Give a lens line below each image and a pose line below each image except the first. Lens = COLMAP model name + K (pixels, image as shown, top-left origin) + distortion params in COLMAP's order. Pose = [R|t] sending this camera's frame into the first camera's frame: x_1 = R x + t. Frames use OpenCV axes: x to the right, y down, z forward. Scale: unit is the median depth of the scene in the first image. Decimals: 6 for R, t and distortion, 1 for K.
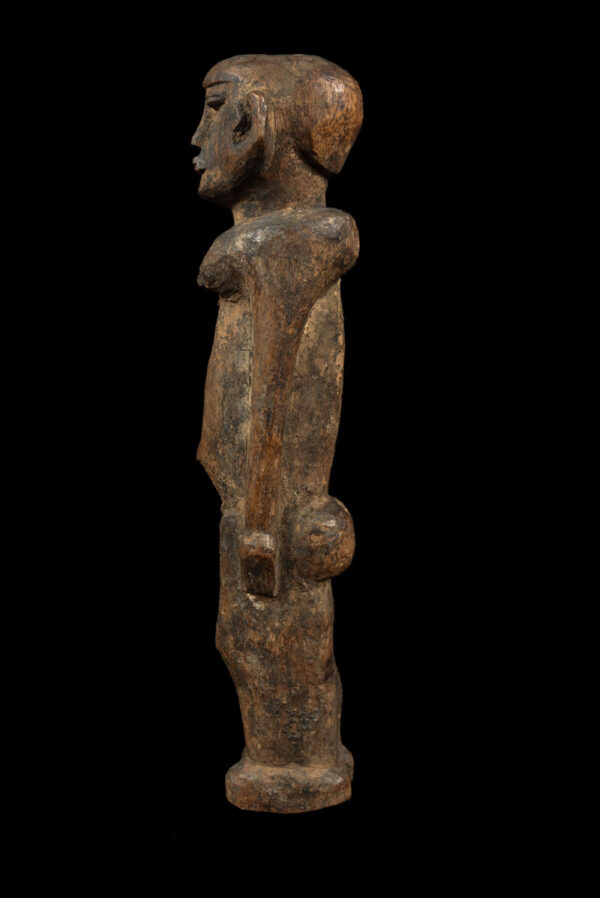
lens RADIAL K [[1029.8, 0, 300.0], [0, 1029.8, 449.0], [0, 0, 1]] dist [-0.069933, -0.028592]
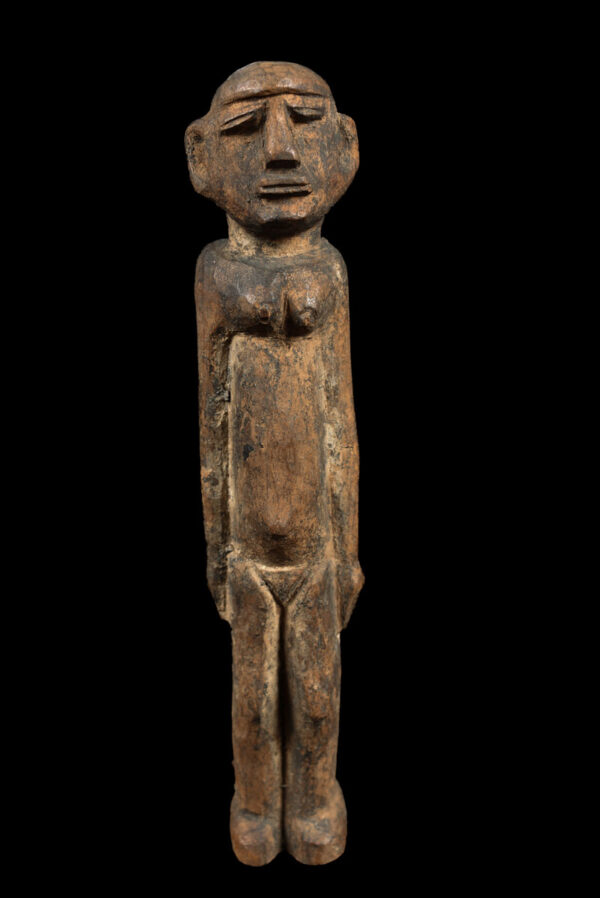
lens RADIAL K [[1029.8, 0, 300.0], [0, 1029.8, 449.0], [0, 0, 1]] dist [-0.069933, -0.028592]
pose [[-0.210303, -0.218276, 0.952958, -0.967334], [0.191808, 0.946600, 0.259149, -0.293589], [-0.958635, 0.237285, -0.157206, 1.198535]]
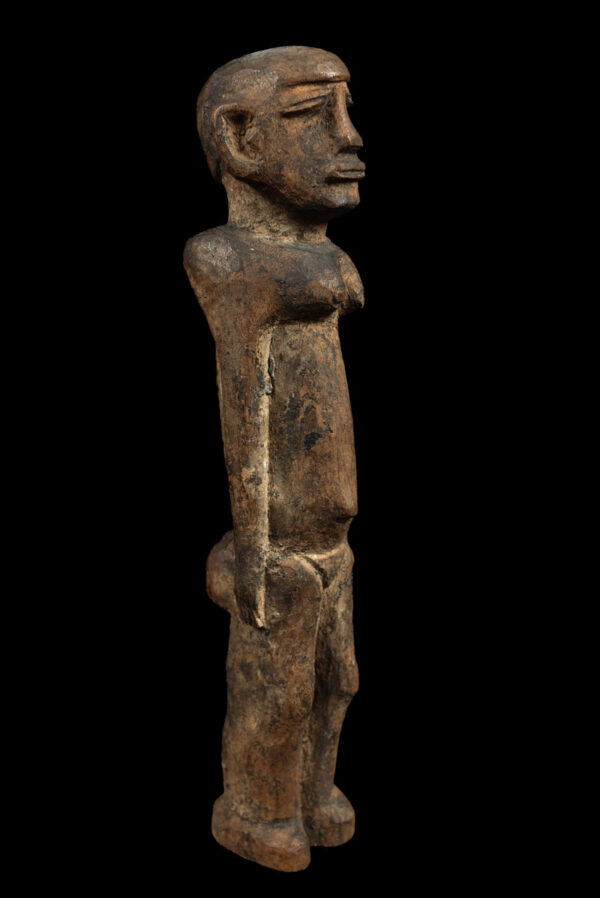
lens RADIAL K [[1029.8, 0, 300.0], [0, 1029.8, 449.0], [0, 0, 1]] dist [-0.069933, -0.028592]
pose [[-0.847170, -0.103555, 0.521132, -0.544191], [0.110657, 0.924928, 0.363680, -0.385916], [-0.519670, 0.365766, -0.772113, 1.809938]]
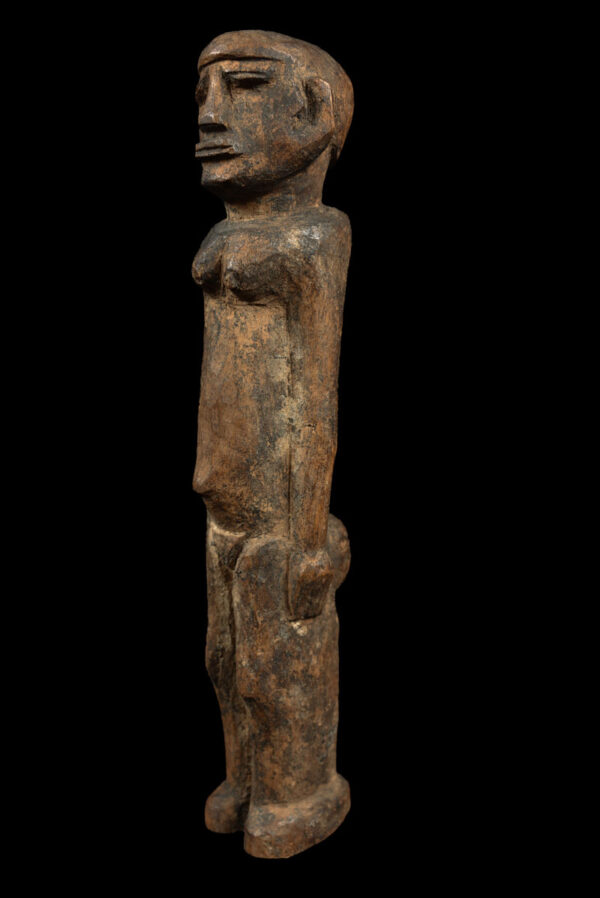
lens RADIAL K [[1029.8, 0, 300.0], [0, 1029.8, 449.0], [0, 0, 1]] dist [-0.069933, -0.028592]
pose [[0.563500, -0.138894, 0.814356, -0.809310], [0.139433, 0.987613, 0.071962, -0.080789], [-0.814264, 0.072998, 0.575887, 0.475659]]
